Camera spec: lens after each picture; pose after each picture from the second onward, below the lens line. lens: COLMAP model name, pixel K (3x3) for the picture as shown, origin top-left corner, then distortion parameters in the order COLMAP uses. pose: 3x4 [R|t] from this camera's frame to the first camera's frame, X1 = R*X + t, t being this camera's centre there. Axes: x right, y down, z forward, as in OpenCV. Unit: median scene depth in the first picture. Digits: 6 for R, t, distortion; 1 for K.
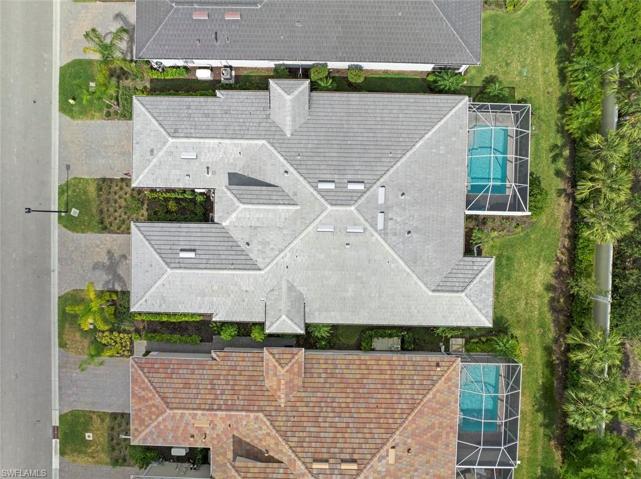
lens RADIAL K [[447.5, 0, 320.5], [0, 447.5, 239.5], [0, 0, 1]] dist [-0.039078, -0.001449]
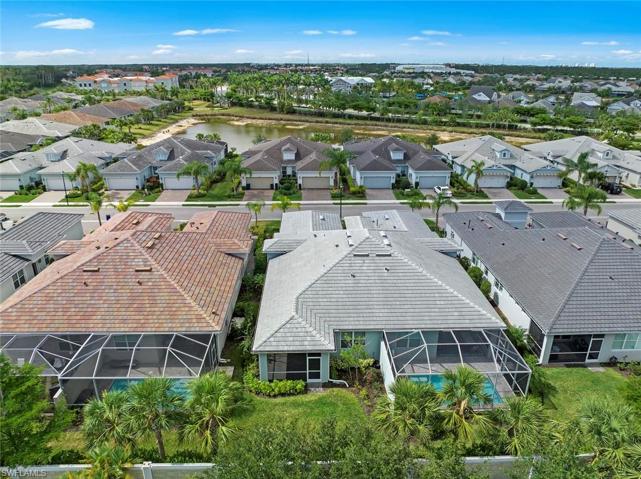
lens RADIAL K [[447.5, 0, 320.5], [0, 447.5, 239.5], [0, 0, 1]] dist [-0.039078, -0.001449]
pose [[0.053886, 0.361527, -0.930803, 1.125407], [-0.998372, 0.002071, -0.056993, 0.119672], [-0.018677, 0.932359, 0.361050, 0.524910]]
